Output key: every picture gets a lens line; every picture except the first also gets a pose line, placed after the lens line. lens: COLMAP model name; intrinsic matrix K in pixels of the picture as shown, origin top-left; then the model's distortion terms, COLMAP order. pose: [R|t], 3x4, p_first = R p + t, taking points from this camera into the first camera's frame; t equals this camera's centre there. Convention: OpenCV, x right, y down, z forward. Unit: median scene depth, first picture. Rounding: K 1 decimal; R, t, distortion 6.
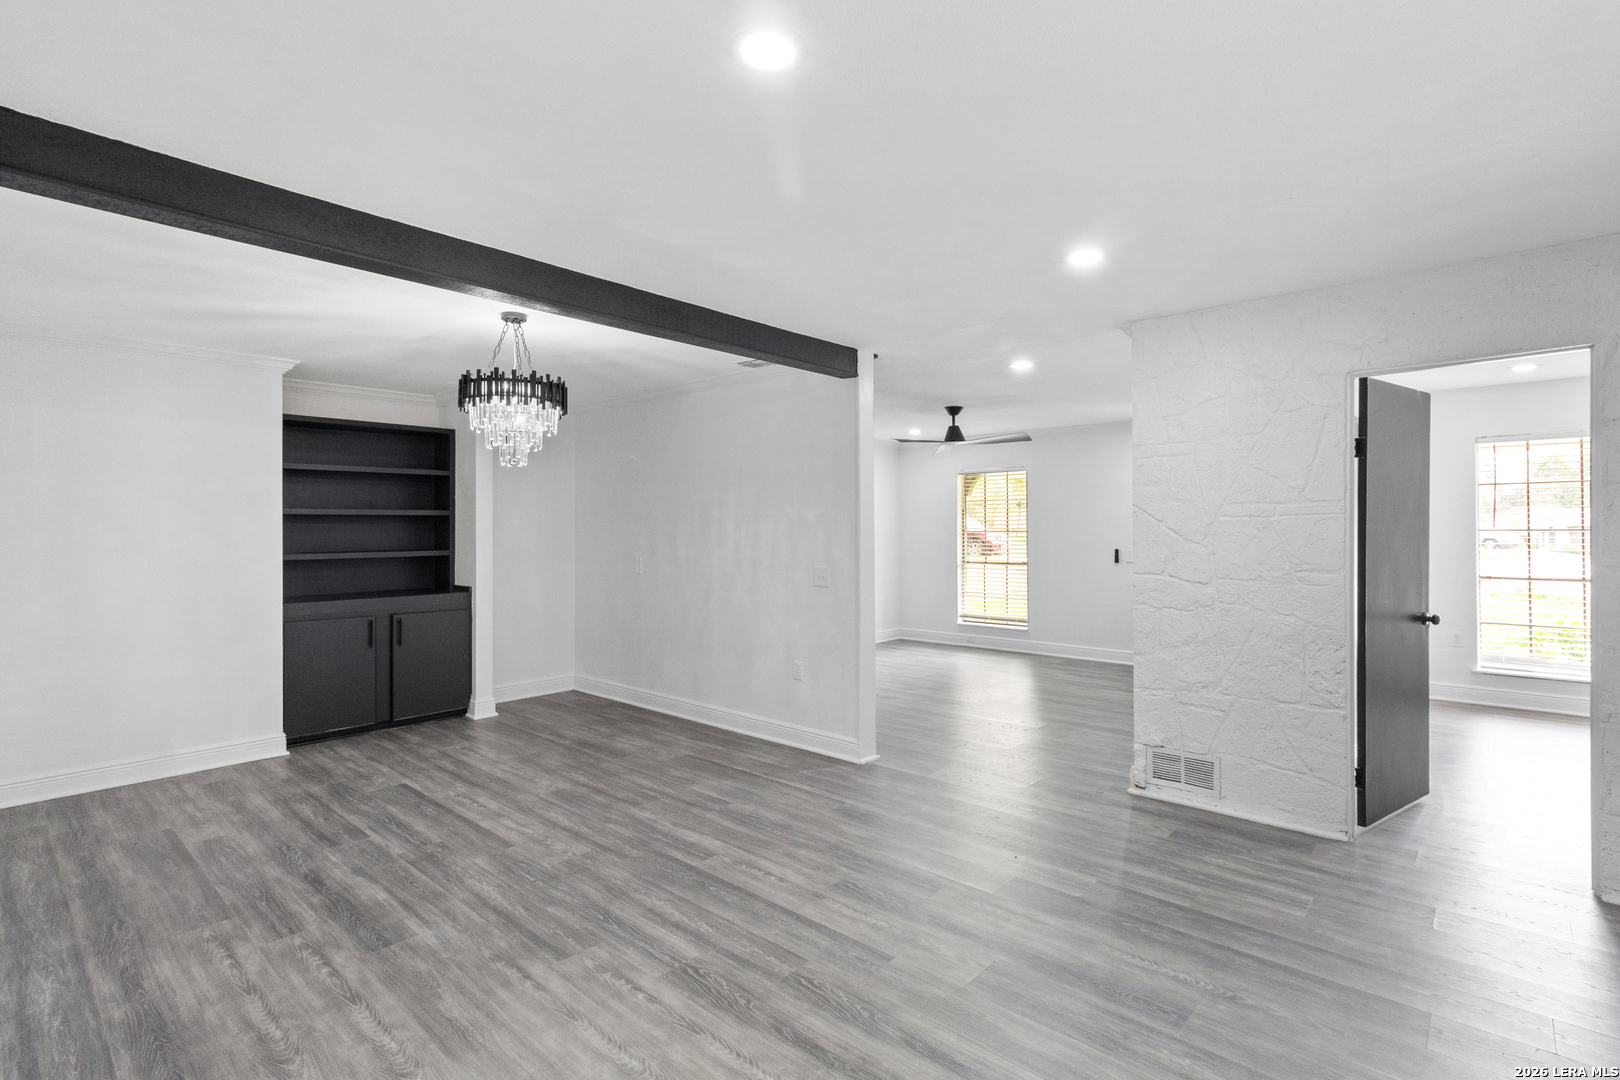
lens RADIAL K [[745.7, 0, 832.6], [0, 745.7, 536.4], [0, 0, 1]] dist [0.000228, -0.000742]
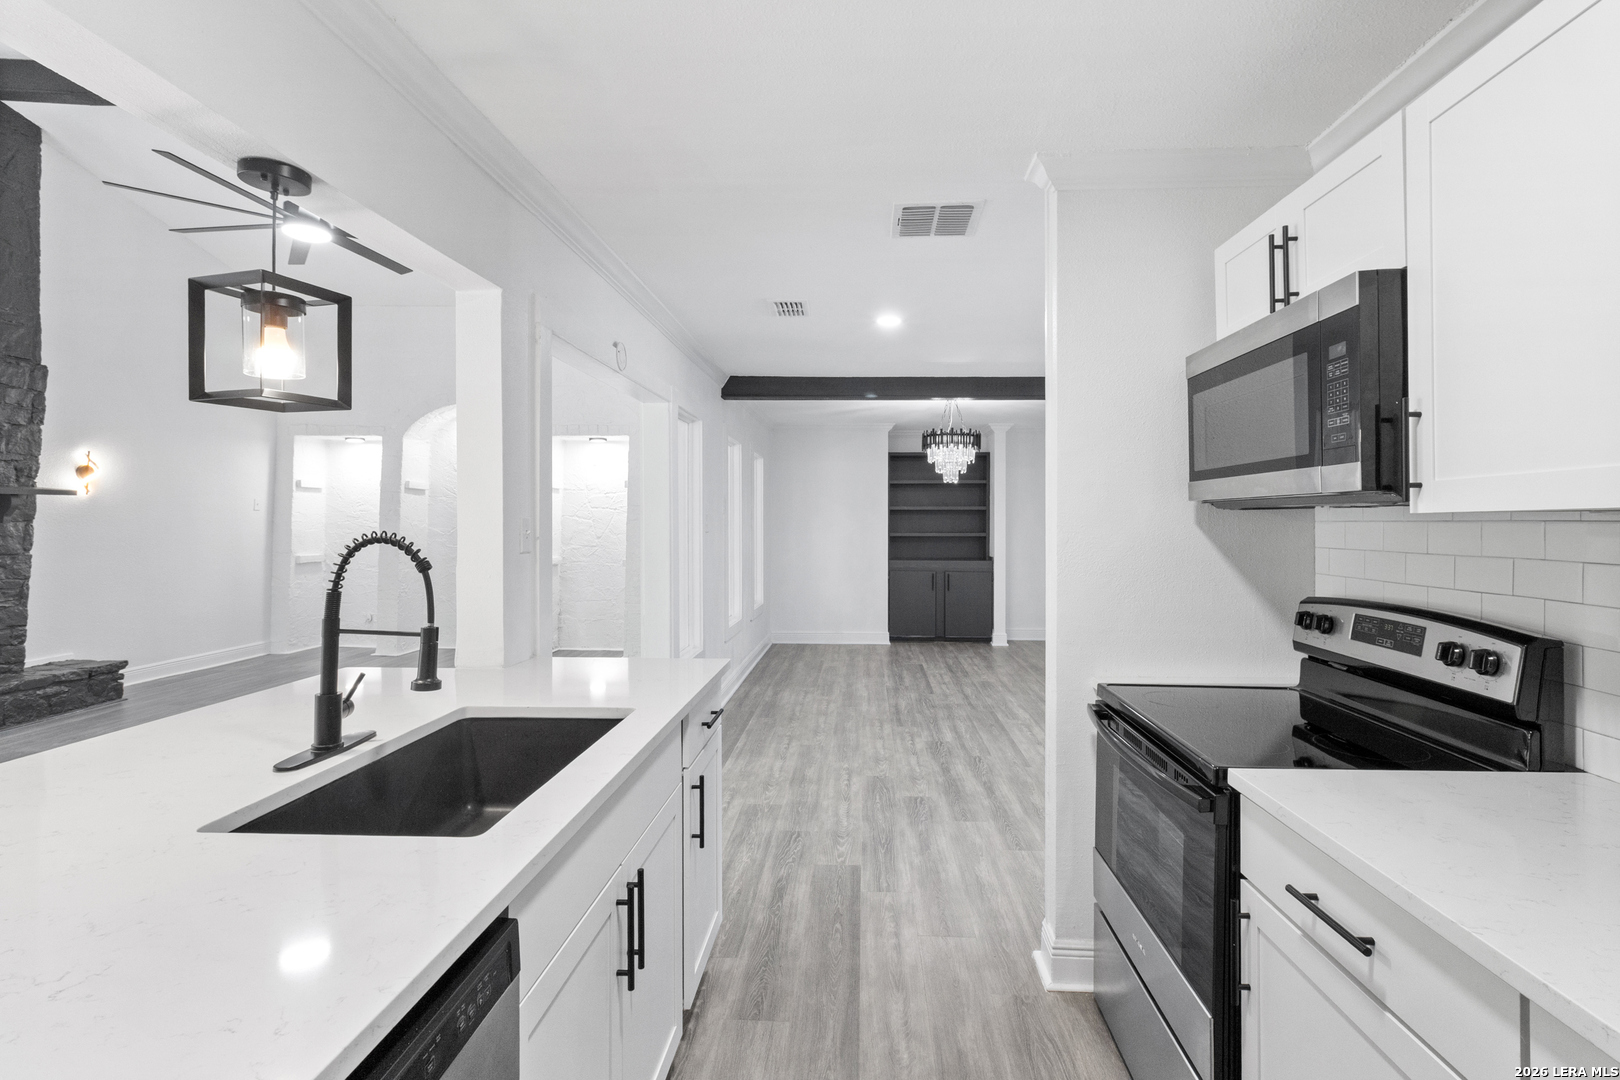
lens RADIAL K [[745.7, 0, 833.7], [0, 745.7, 522.7], [0, 0, 1]] dist [0.000228, -0.000742]
pose [[0.625932, 0.007787, -0.779839, 0.732079], [-0.013259, 0.999912, -0.000658, 0.004294], [0.779765, 0.010752, 0.625980, -0.284772]]
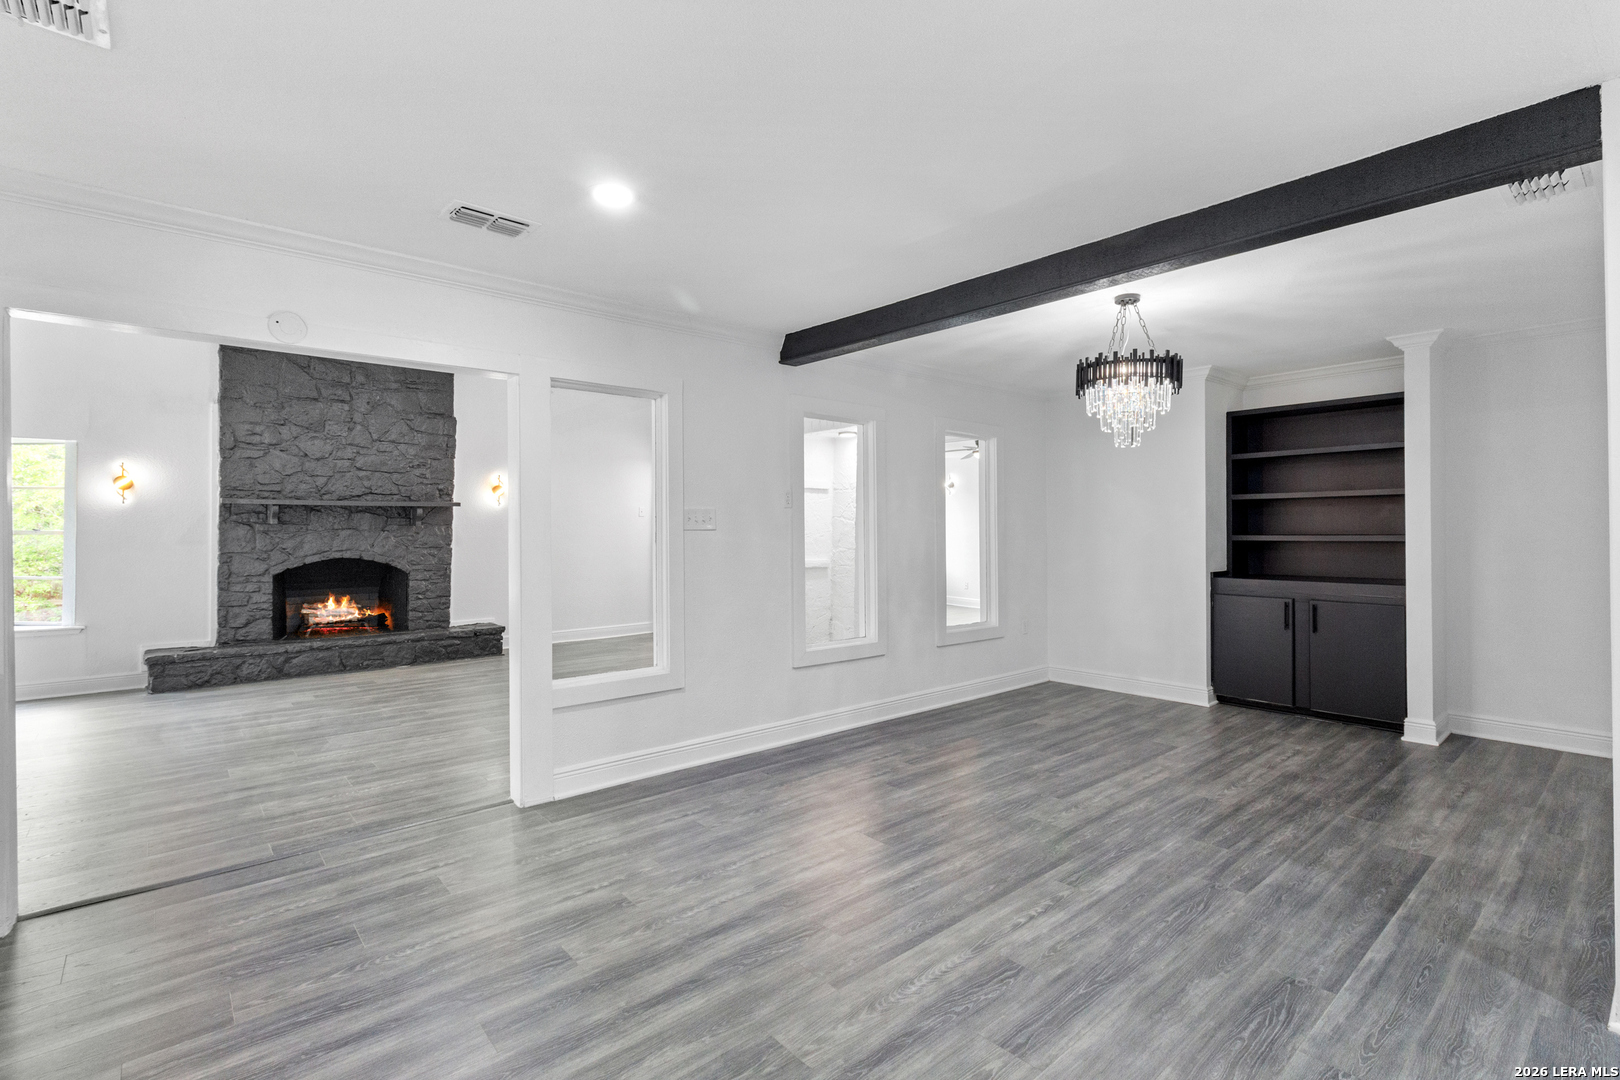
lens RADIAL K [[745.7, 0, 837.6], [0, 745.7, 525.0], [0, 0, 1]] dist [0.000228, -0.000742]
pose [[-0.109527, -0.000316, -0.993984, 0.608035], [-0.003983, 0.999992, 0.000121, 0.016196], [0.993976, 0.003972, -0.109528, 0.705508]]
